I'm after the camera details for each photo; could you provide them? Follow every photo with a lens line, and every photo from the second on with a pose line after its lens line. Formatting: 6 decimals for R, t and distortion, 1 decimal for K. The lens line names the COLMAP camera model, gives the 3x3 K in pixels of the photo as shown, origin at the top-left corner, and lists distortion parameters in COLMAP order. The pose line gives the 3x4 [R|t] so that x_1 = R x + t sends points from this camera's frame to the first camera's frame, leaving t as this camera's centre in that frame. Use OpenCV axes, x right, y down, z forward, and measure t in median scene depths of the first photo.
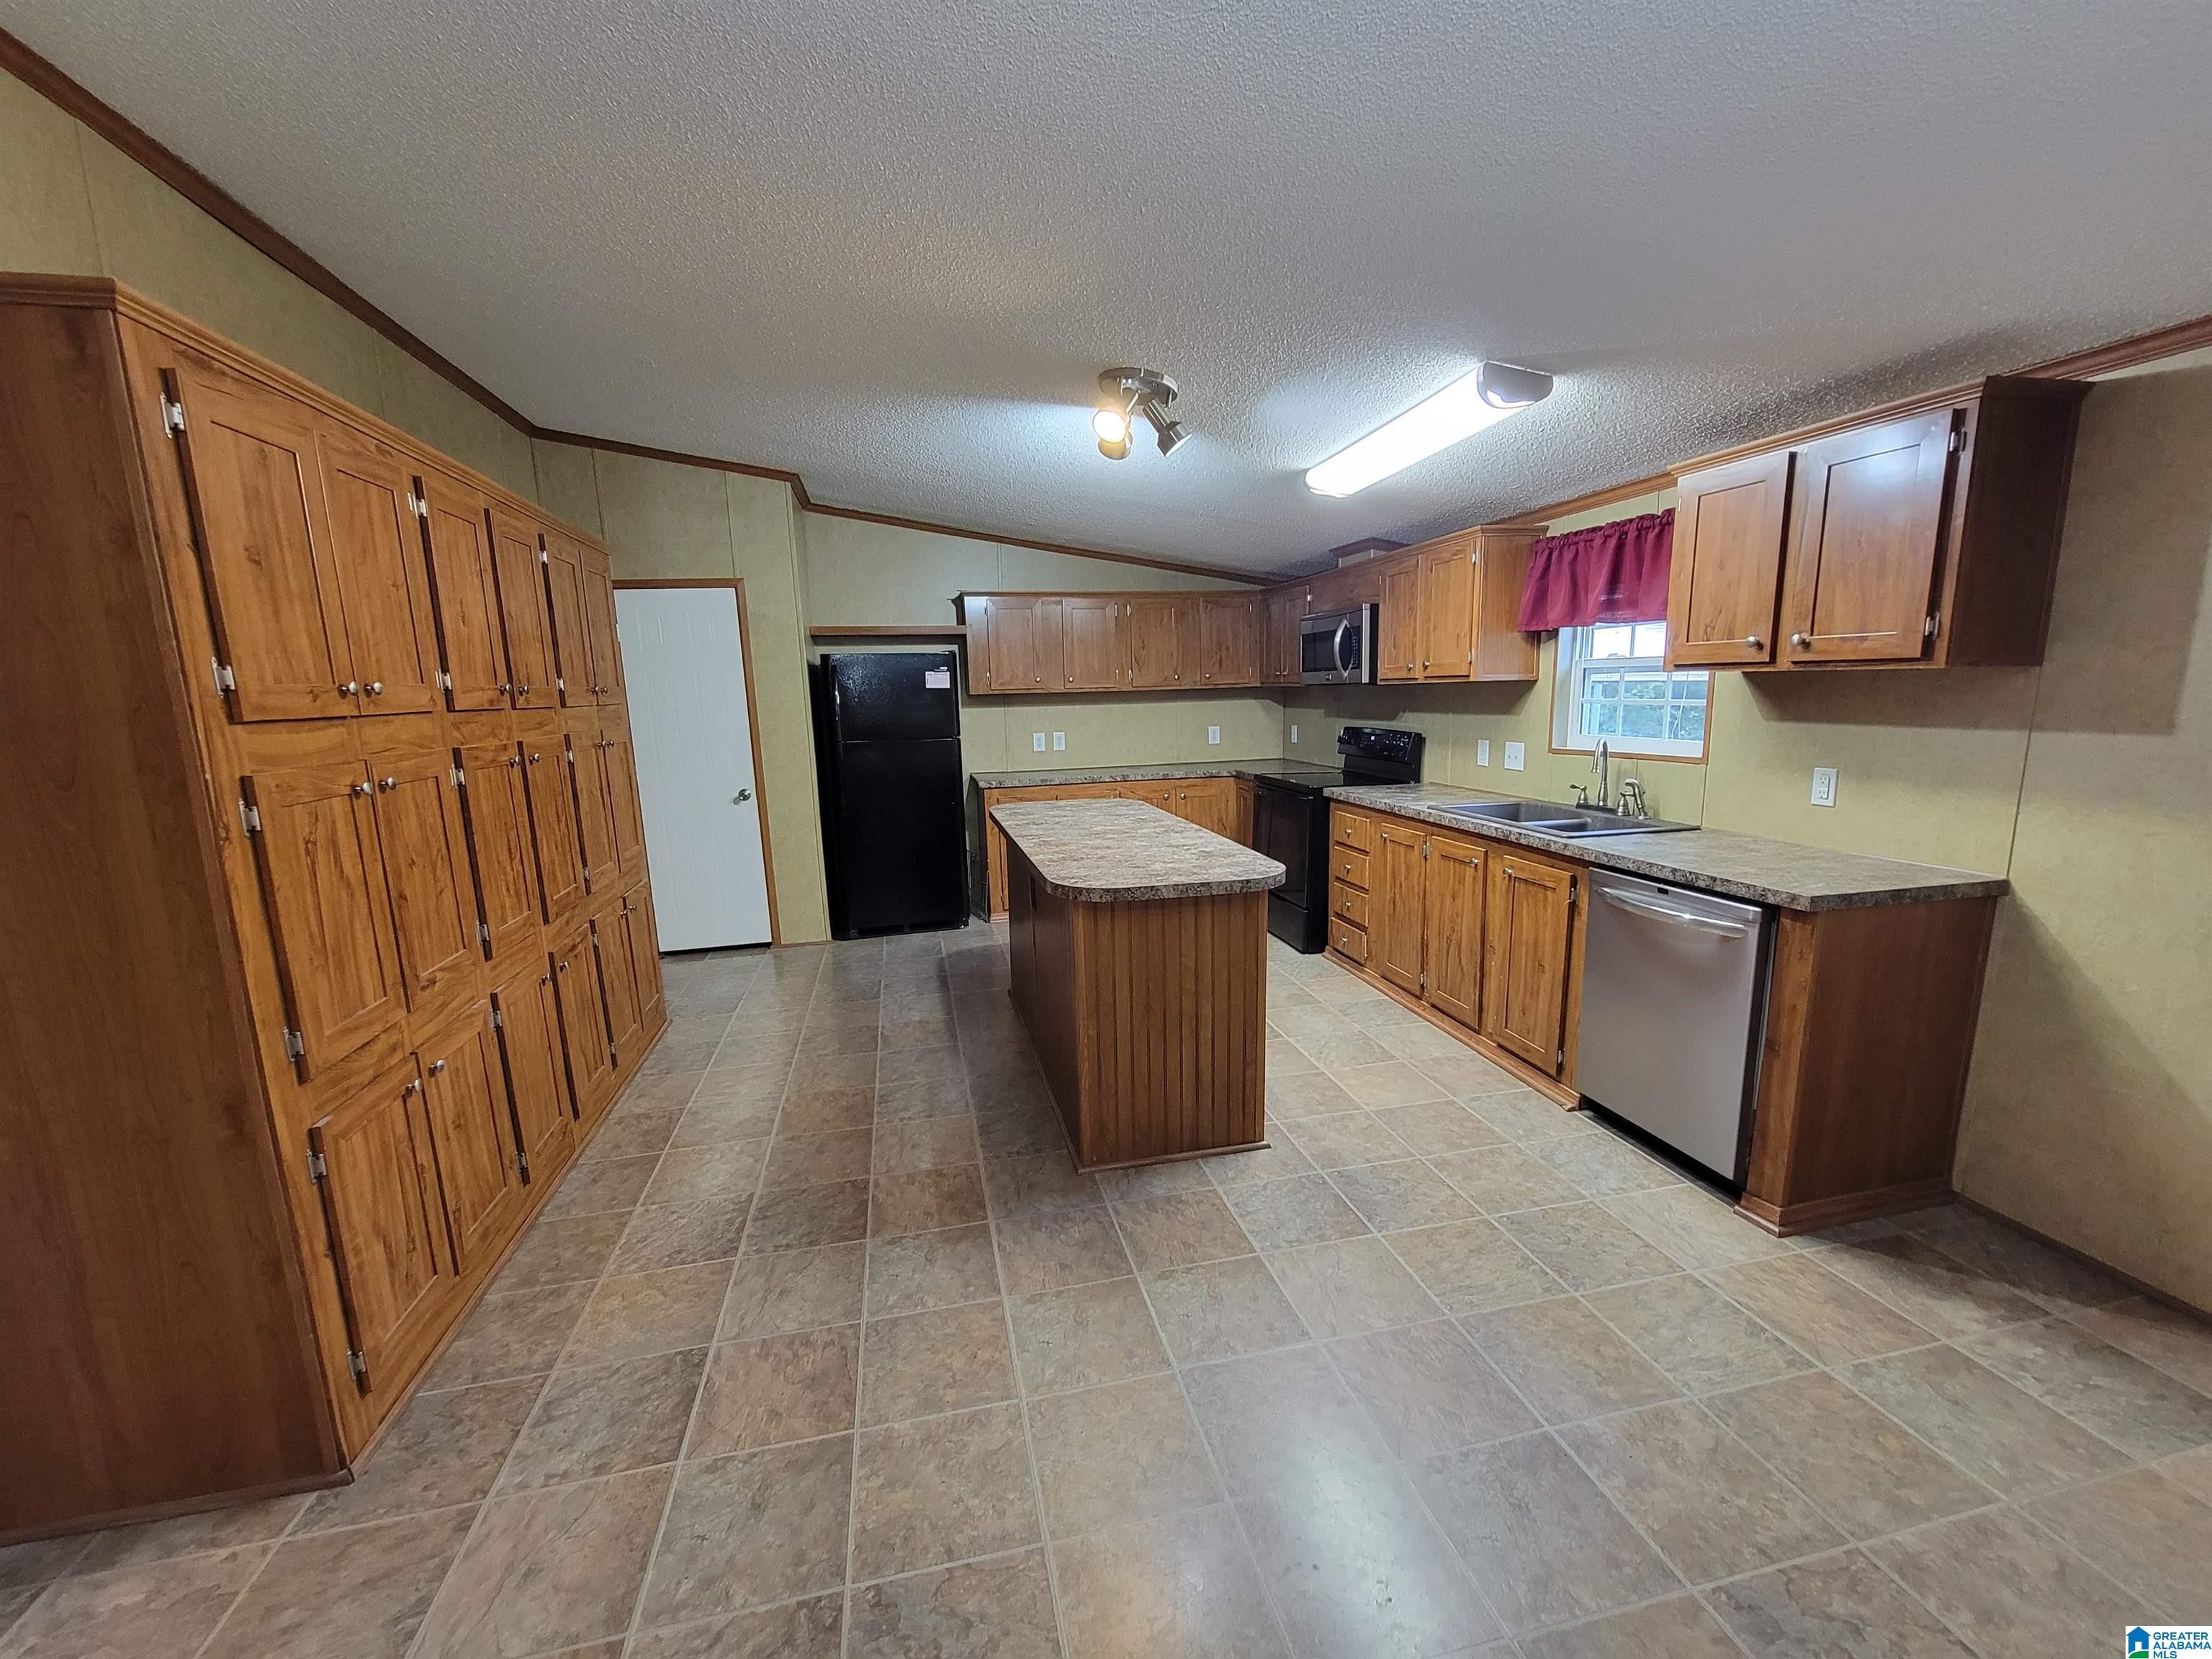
lens RADIAL K [[889.4, 0, 1103.5], [0, 889.4, 840.5], [0, 0, 1]] dist [-0.008511, 0.000052]
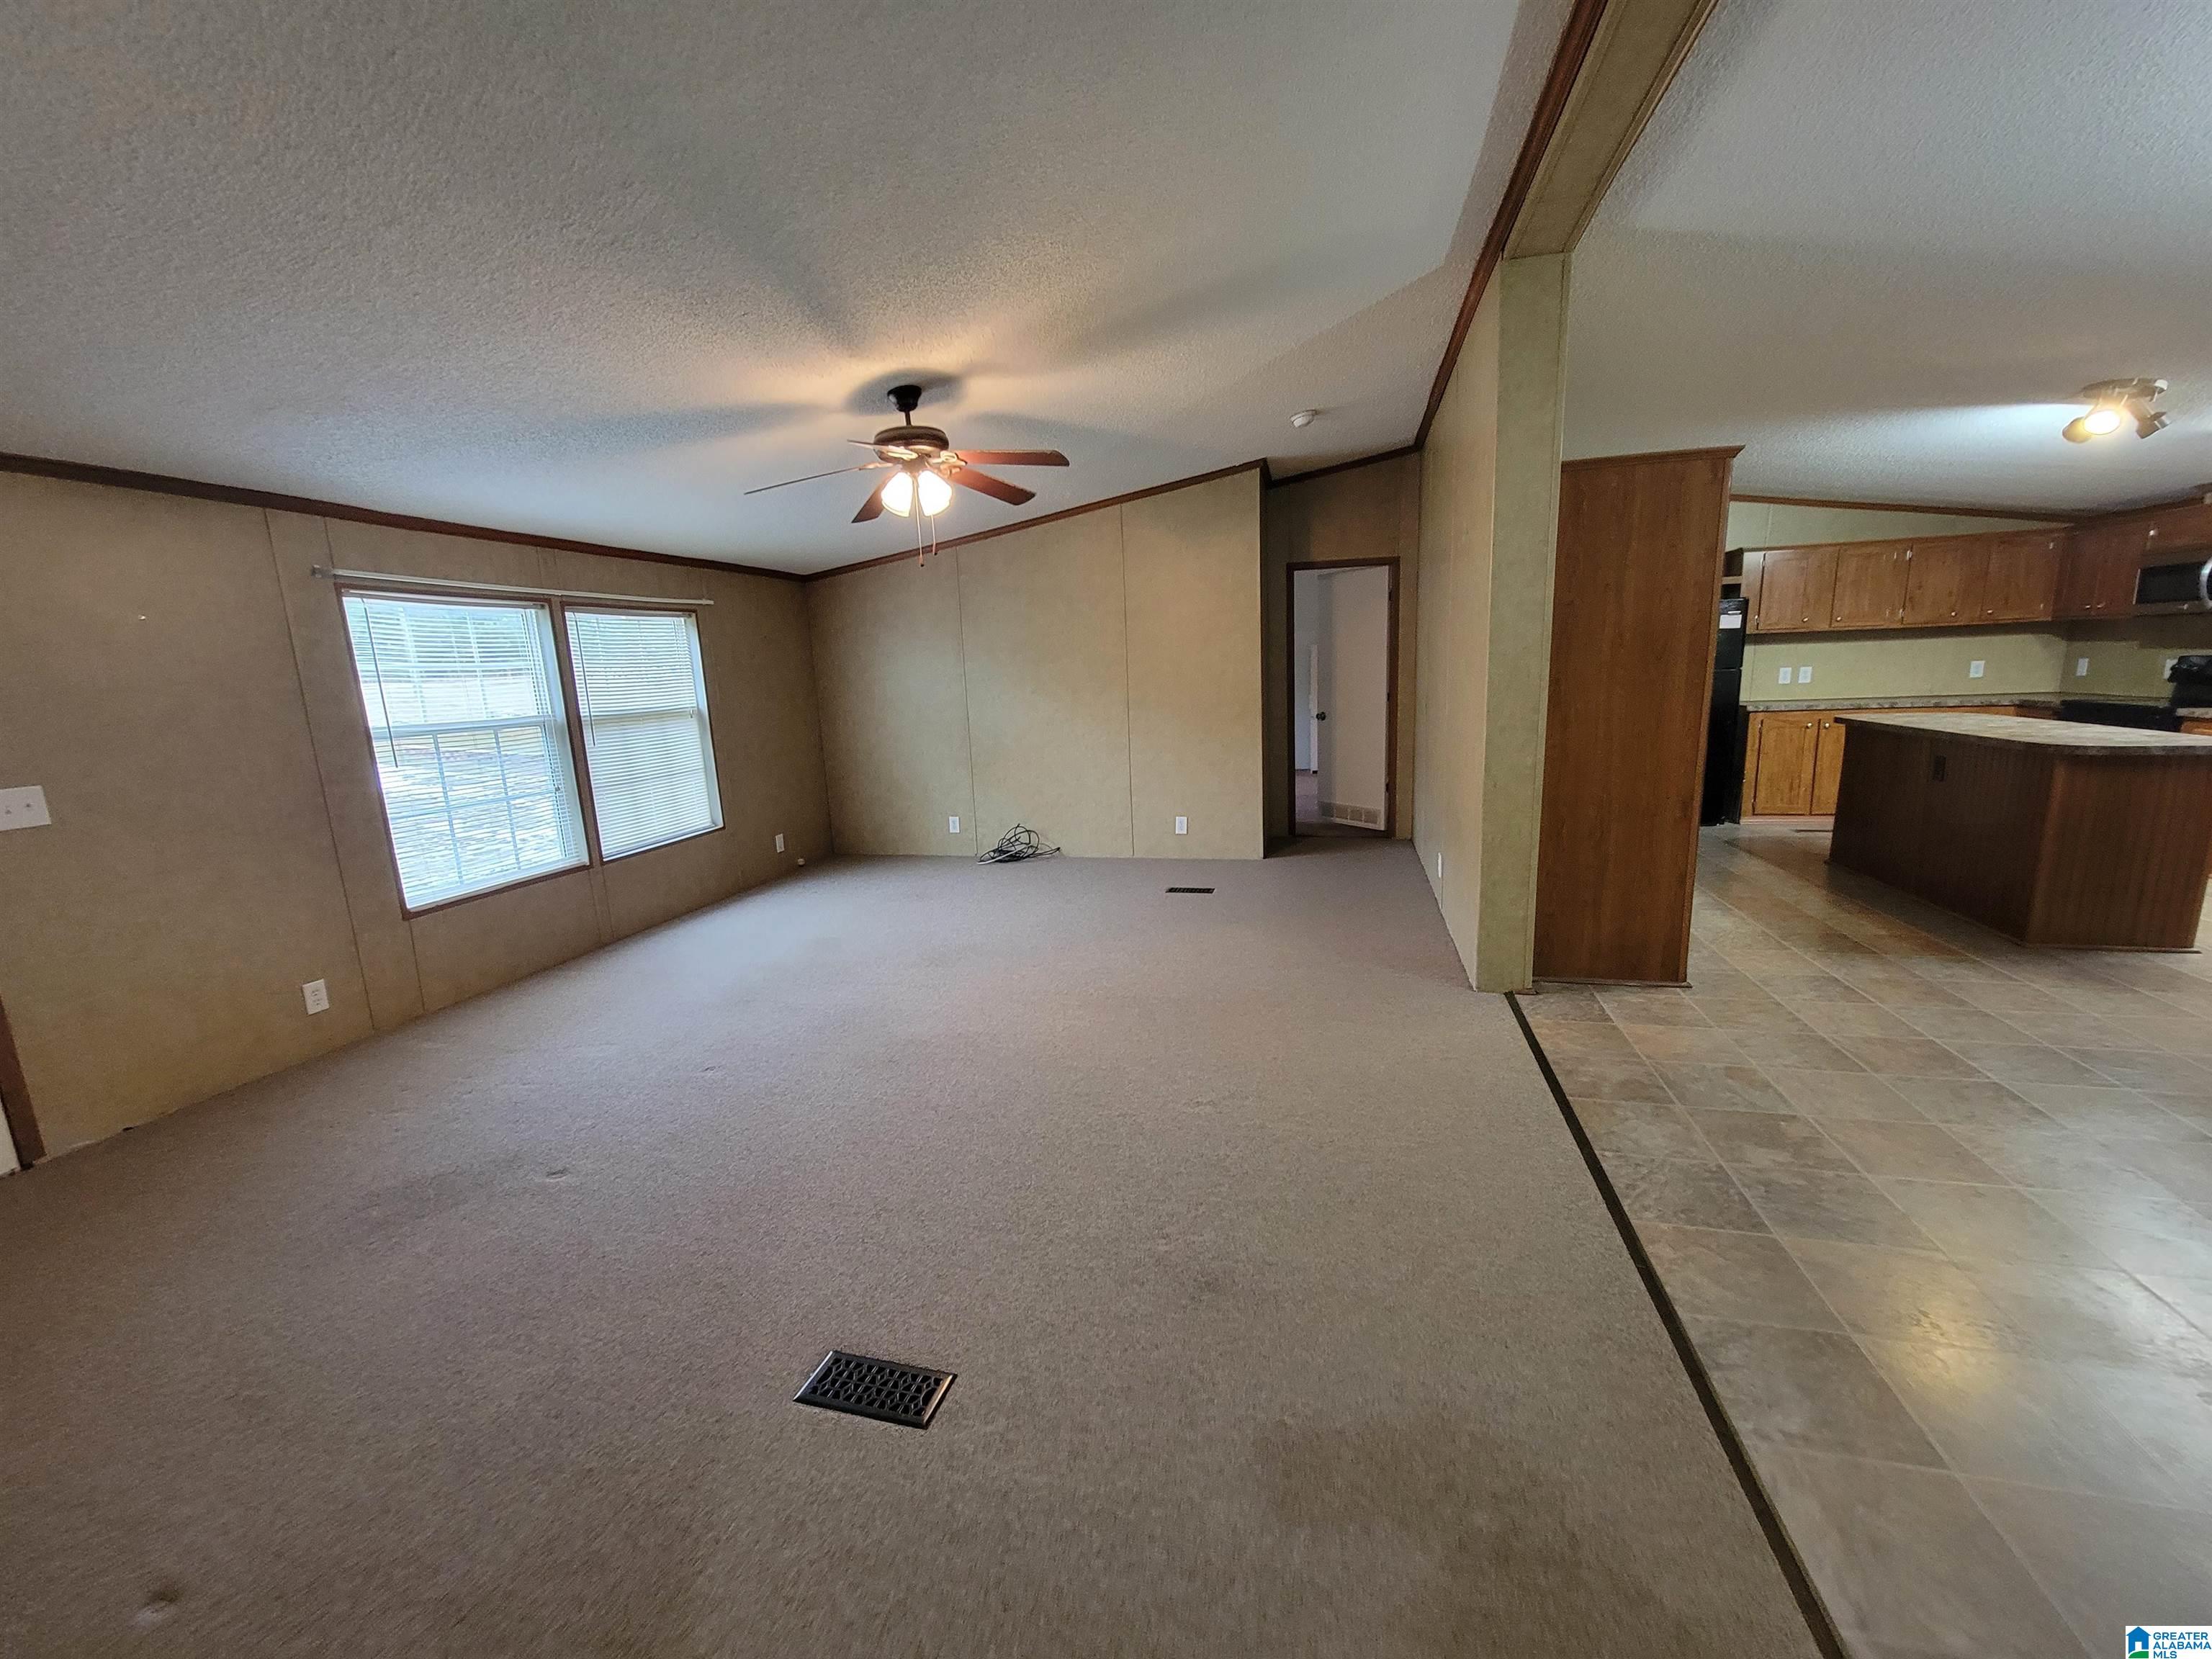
lens RADIAL K [[889.4, 0, 1102.9], [0, 889.4, 833.2], [0, 0, 1]] dist [-0.008511, 0.000052]
pose [[0.885184, 0.074155, -0.459293, -0.346800], [-0.058513, 0.997121, 0.048219, 0.099103], [0.461547, -0.015808, 0.886975, -0.474759]]
